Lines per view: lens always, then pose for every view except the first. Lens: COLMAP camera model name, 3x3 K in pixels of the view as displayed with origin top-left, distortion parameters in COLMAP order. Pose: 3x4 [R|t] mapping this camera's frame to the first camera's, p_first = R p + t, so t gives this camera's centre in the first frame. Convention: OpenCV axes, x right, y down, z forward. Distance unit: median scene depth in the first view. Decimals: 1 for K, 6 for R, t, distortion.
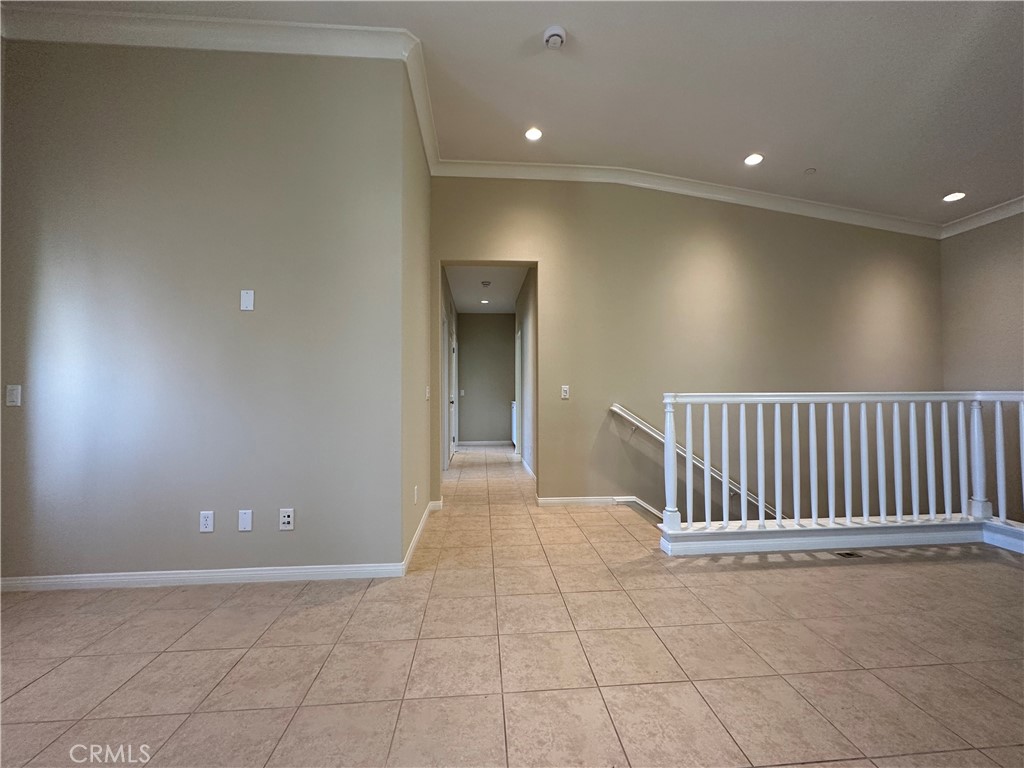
lens RADIAL K [[406.8, 0, 512.0], [0, 406.8, 384.0], [0, 0, 1]] dist [-0.001400, 0.000031]
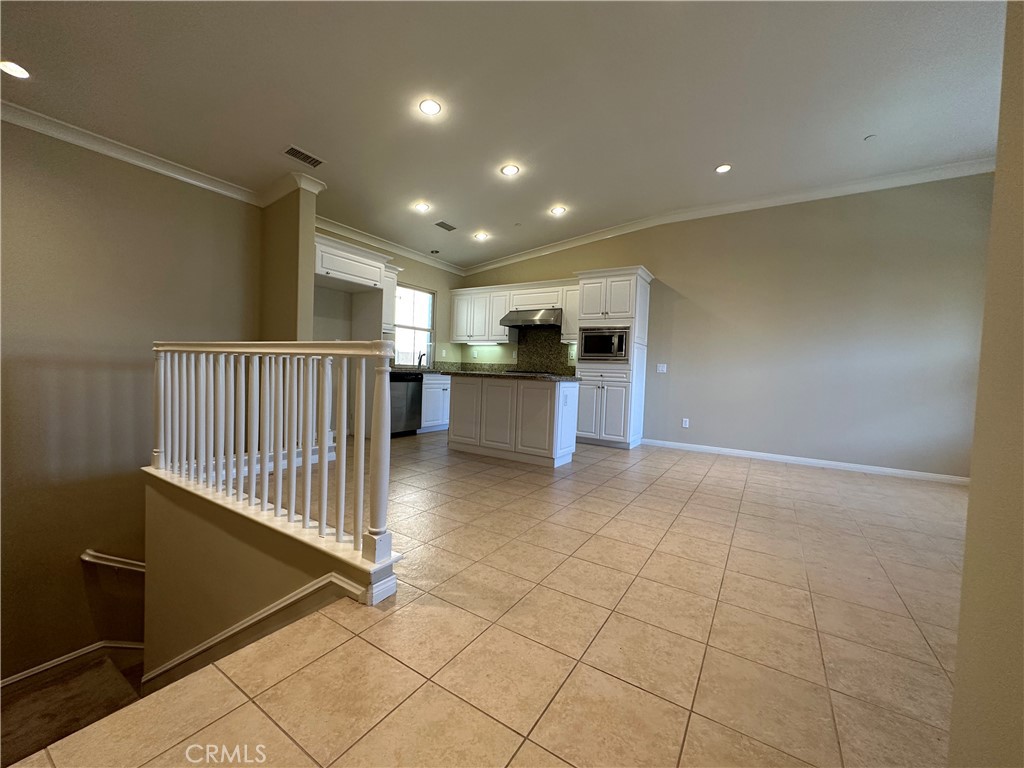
lens RADIAL K [[403.7, 0, 509.6], [0, 403.7, 387.1], [0, 0, 1]] dist [-0.000459, 0.000114]
pose [[-0.795081, -0.056331, 0.603882, -0.130212], [-0.051801, 0.998346, 0.024926, 0.067105], [-0.604287, -0.011464, -0.796684, 1.396890]]
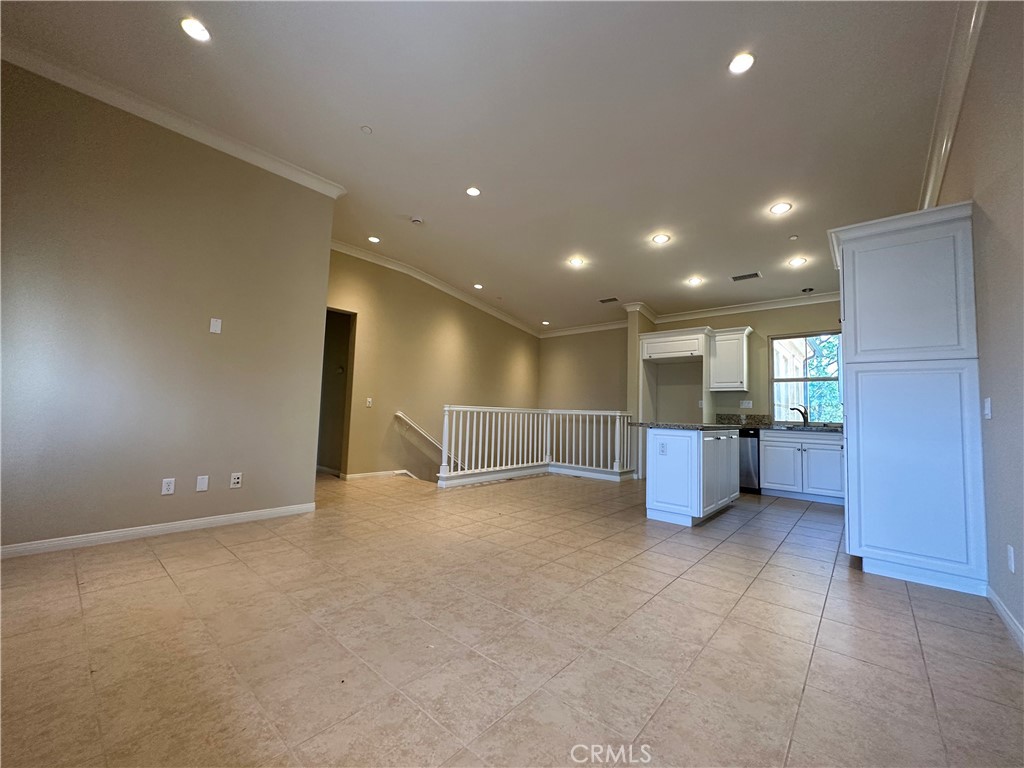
lens RADIAL K [[406.8, 0, 512.0], [0, 406.8, 384.0], [0, 0, 1]] dist [-0.001400, 0.000031]
pose [[0.715396, 0.077060, 0.694457, -0.766158], [-0.046229, 0.996942, -0.063002, 0.031230], [-0.697188, 0.012967, 0.716771, -0.630131]]
